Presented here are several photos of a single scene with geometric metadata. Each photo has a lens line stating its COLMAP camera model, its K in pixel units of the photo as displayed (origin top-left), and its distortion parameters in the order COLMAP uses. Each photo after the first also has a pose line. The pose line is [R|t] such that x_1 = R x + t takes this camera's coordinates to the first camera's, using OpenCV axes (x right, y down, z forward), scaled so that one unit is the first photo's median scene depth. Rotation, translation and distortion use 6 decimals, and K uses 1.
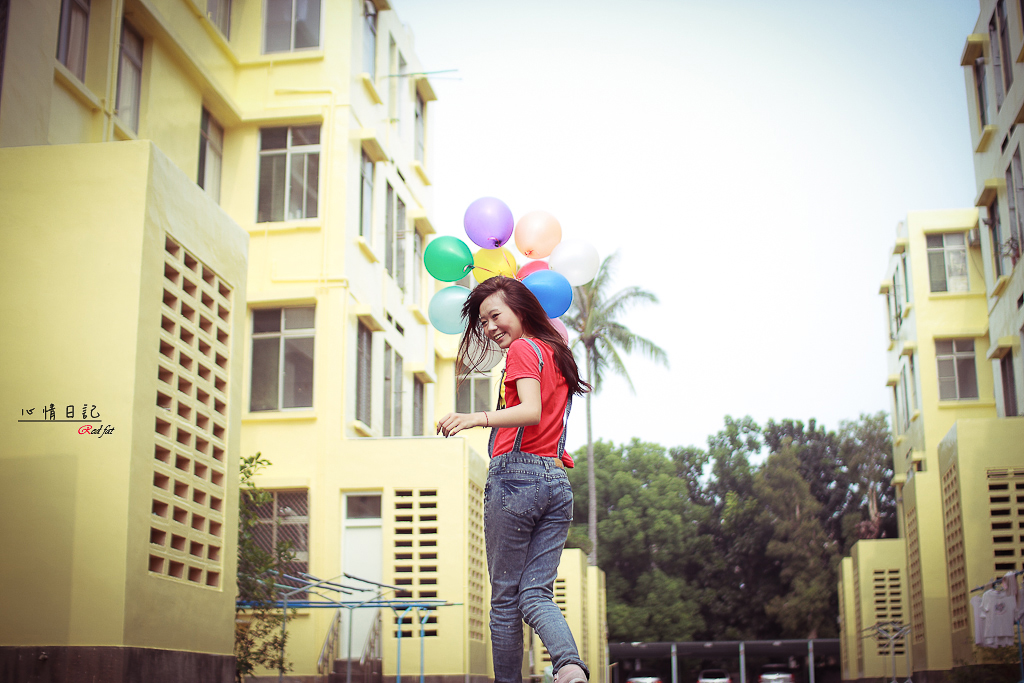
lens RADIAL K [[1435.3, 0, 512.0], [0, 1435.3, 341.5], [0, 0, 1]] dist [-0.121211, 0.075115]
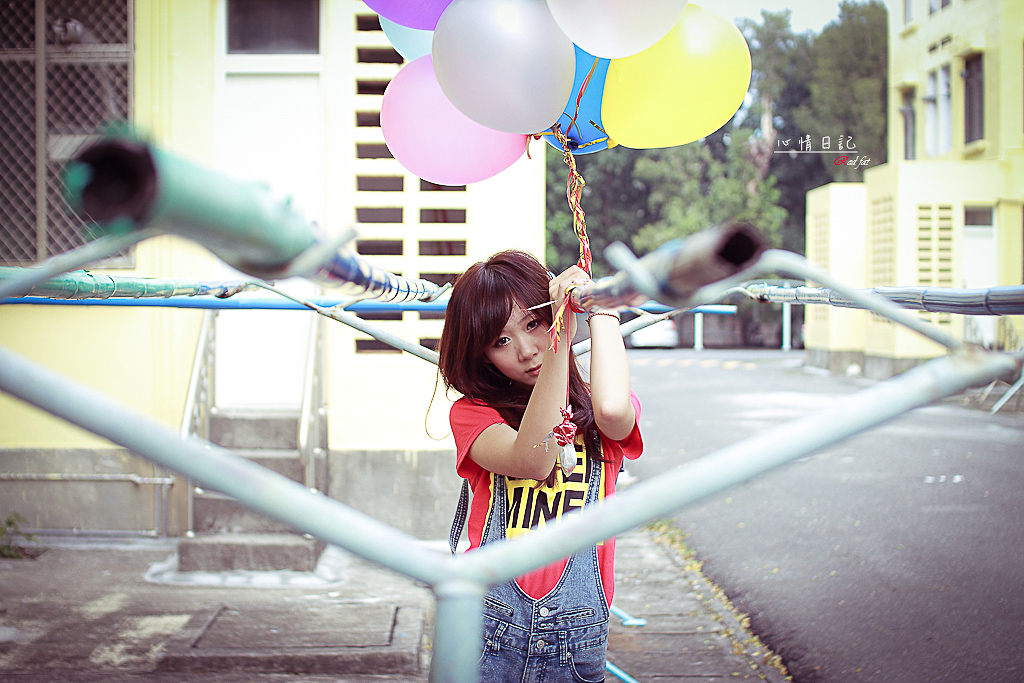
lens RADIAL K [[1435.3, 0, 512.0], [0, 1435.3, 341.5], [0, 0, 1]] dist [-0.121211, 0.075115]
pose [[0.985185, 0.009492, 0.171234, -0.027757], [-0.054257, 0.964431, 0.258707, 0.025105], [-0.162688, -0.264165, 0.950658, 0.157033]]
